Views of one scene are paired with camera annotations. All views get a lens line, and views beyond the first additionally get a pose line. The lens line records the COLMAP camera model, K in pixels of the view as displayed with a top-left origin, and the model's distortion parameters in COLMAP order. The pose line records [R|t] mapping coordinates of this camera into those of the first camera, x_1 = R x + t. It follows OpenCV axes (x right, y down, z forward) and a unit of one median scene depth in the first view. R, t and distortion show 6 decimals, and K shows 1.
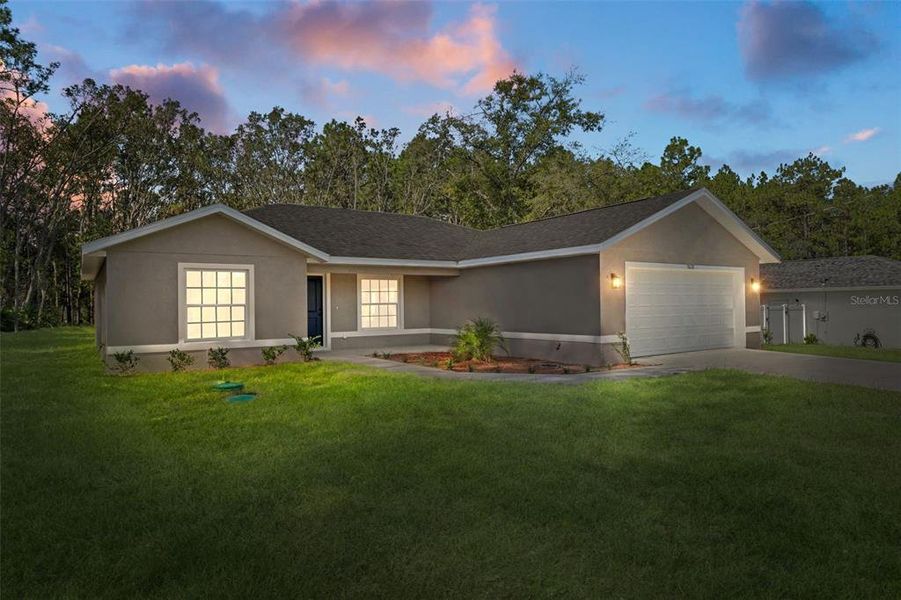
lens RADIAL K [[511.2, 0, 454.5], [0, 511.2, 298.6], [0, 0, 1]] dist [0.004912, 0.000905]
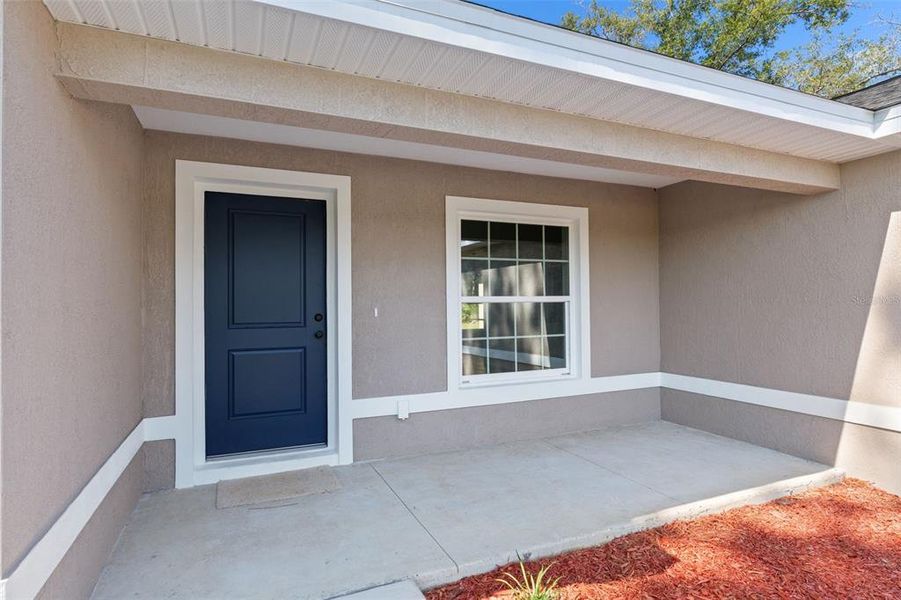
lens RADIAL K [[493.4, 0, 455.4], [0, 493.4, 297.4], [0, 0, 1]] dist [-0.001710, -0.001120]
pose [[0.981434, -0.001367, -0.191793, -0.055624], [0.000989, 0.999997, -0.002067, 0.004572], [0.191795, 0.001839, 0.981433, 0.308181]]
